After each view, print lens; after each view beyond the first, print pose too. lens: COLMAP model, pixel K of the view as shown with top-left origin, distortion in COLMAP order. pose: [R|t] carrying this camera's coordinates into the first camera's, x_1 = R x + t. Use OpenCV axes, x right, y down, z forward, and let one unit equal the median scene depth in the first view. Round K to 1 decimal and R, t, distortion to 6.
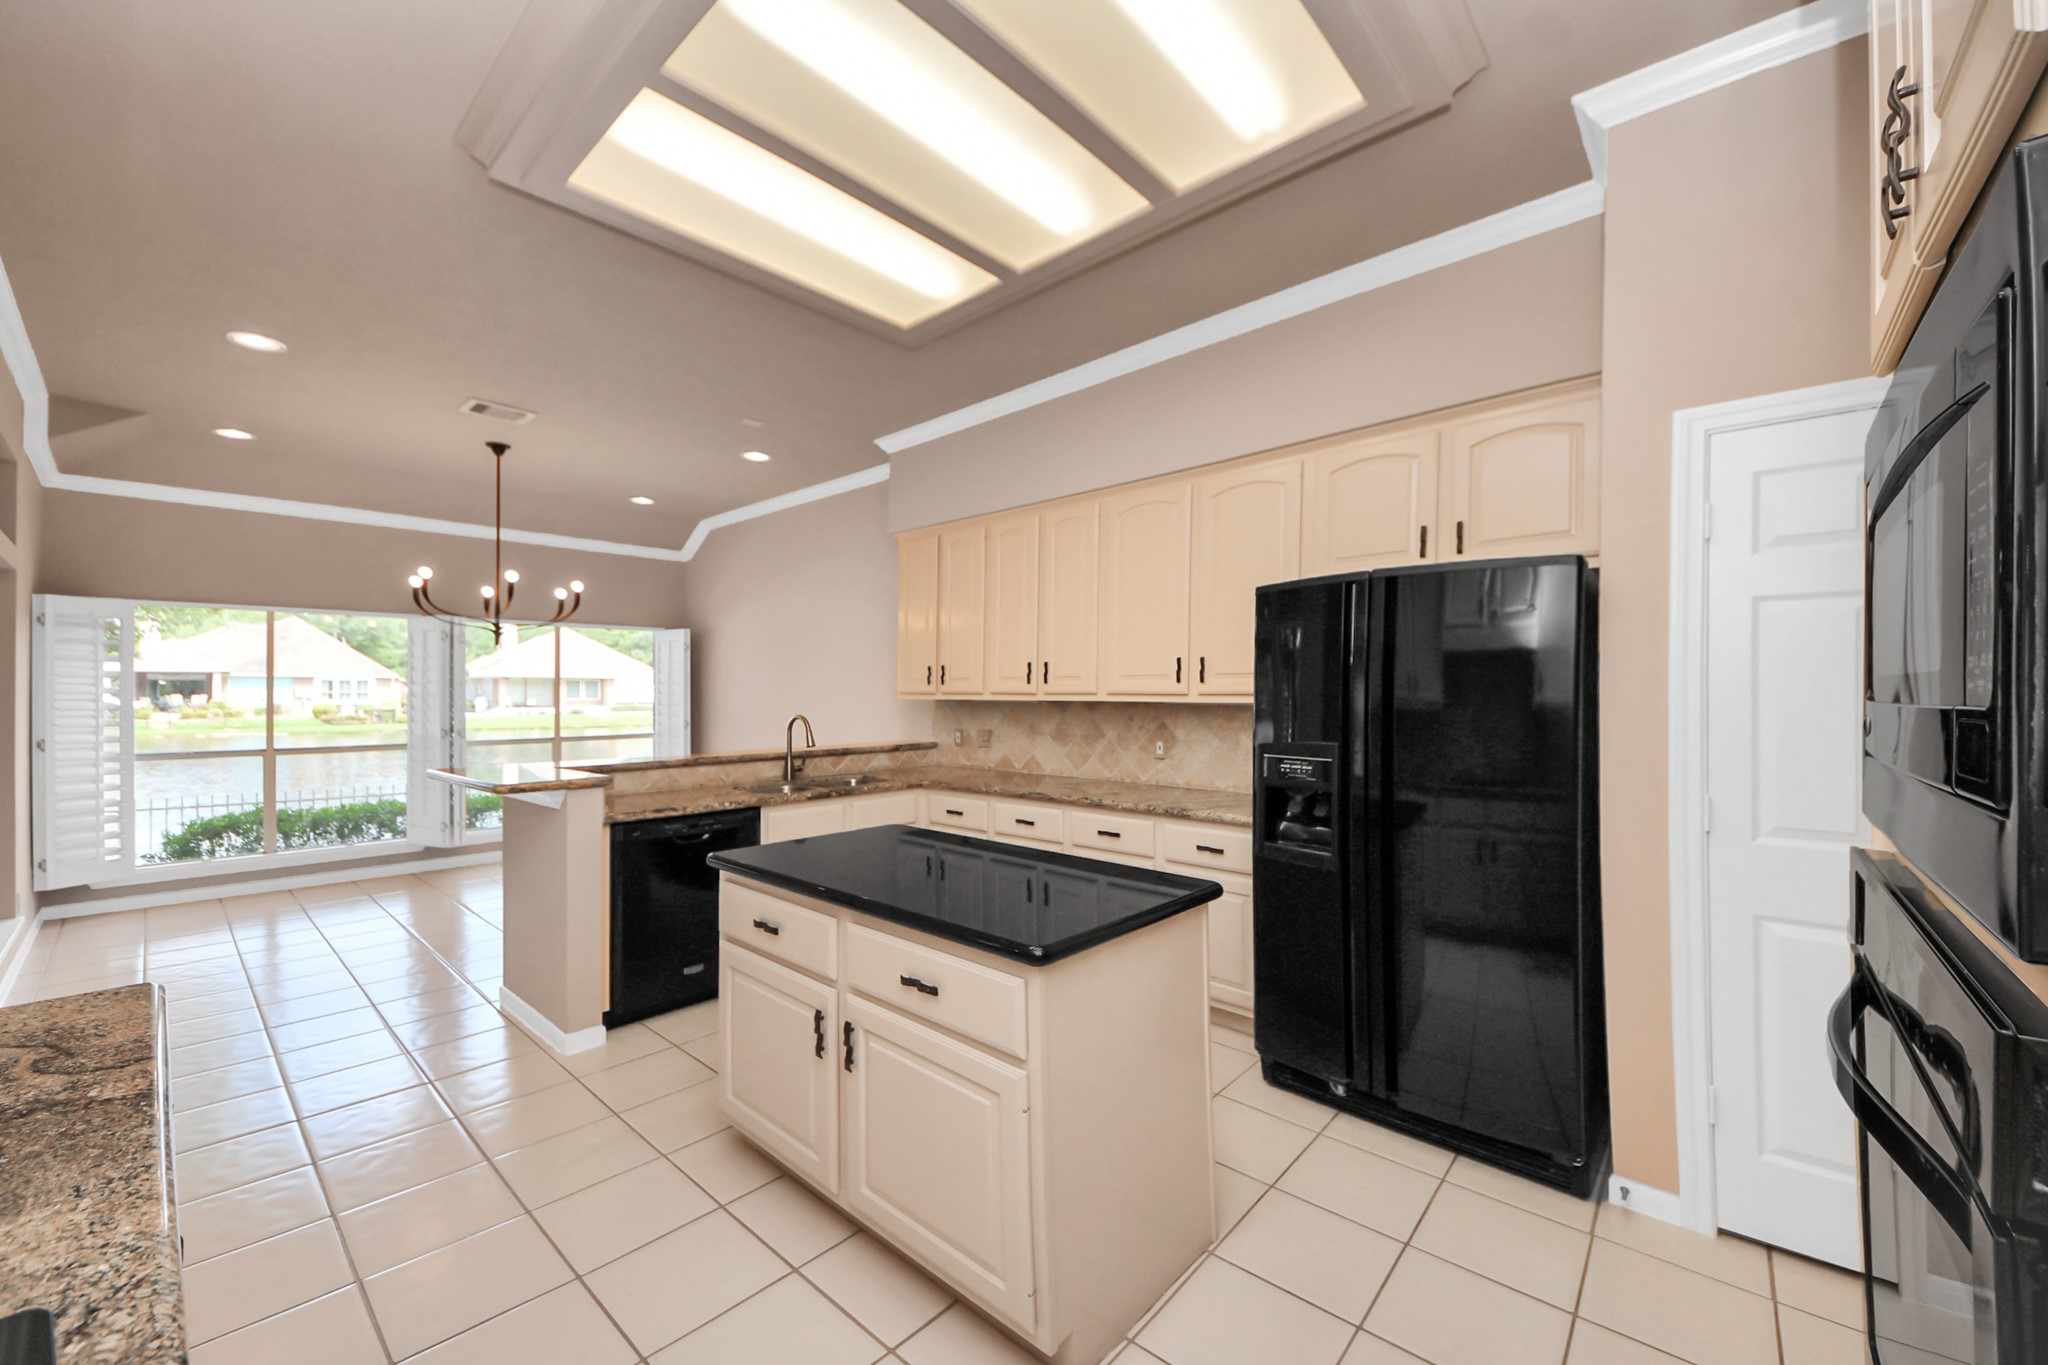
lens RADIAL K [[769.5, 0, 1051.5], [0, 769.5, 698.6], [0, 0, 1]] dist [0.034366, -0.021473]
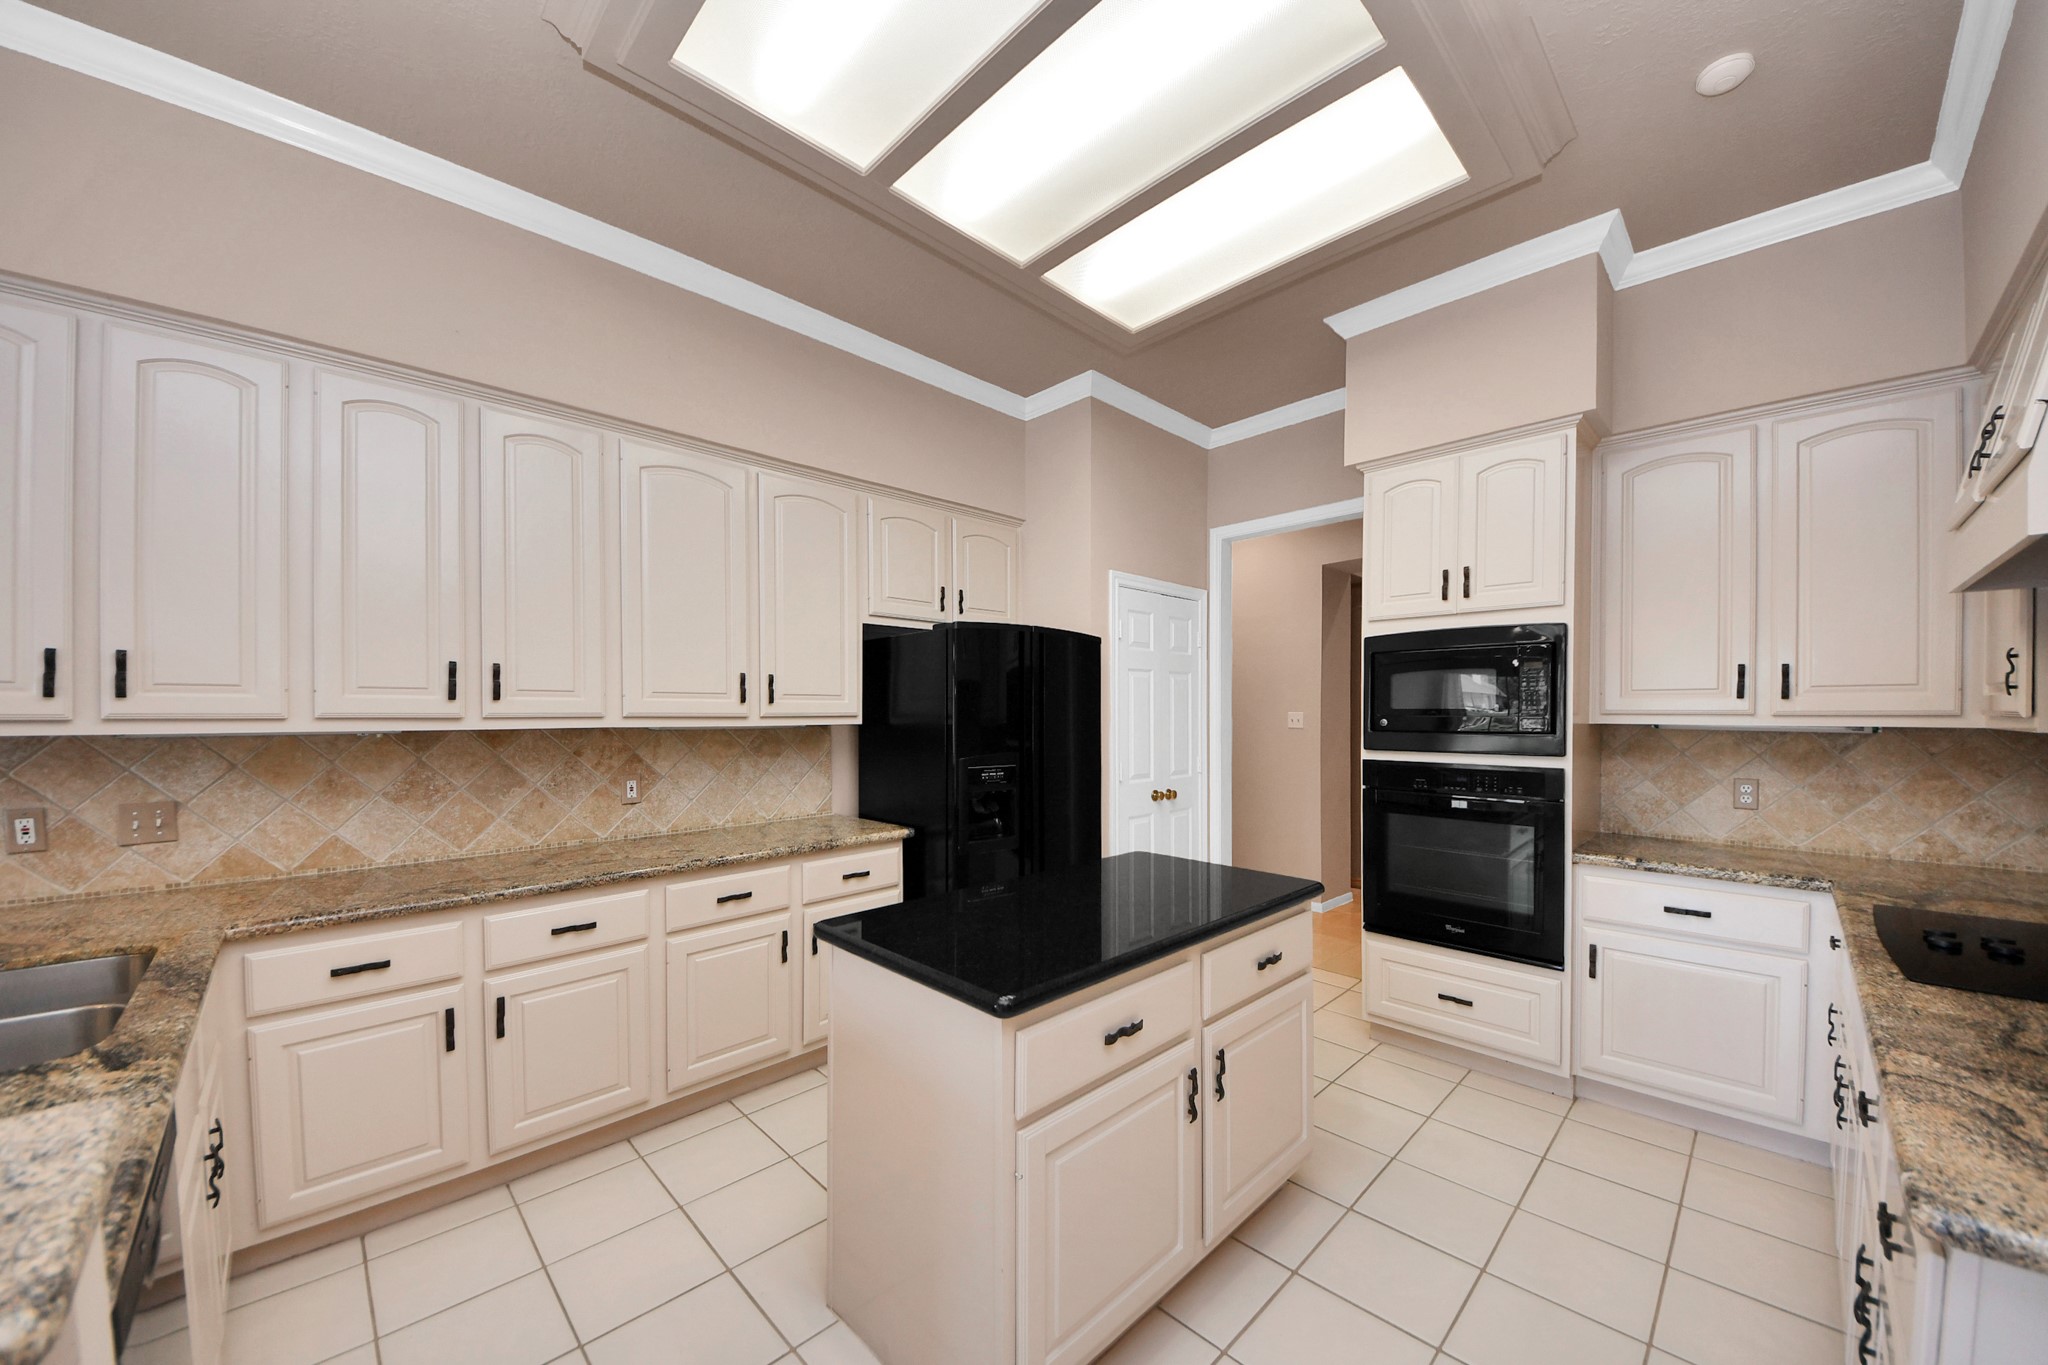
lens RADIAL K [[769.5, 0, 1051.5], [0, 769.5, 698.6], [0, 0, 1]] dist [0.034366, -0.021473]
pose [[0.047212, 0.016871, 0.998742, -0.585436], [0.011449, 0.999783, -0.017430, -0.006067], [-0.998819, 0.012258, 0.047009, 0.545839]]
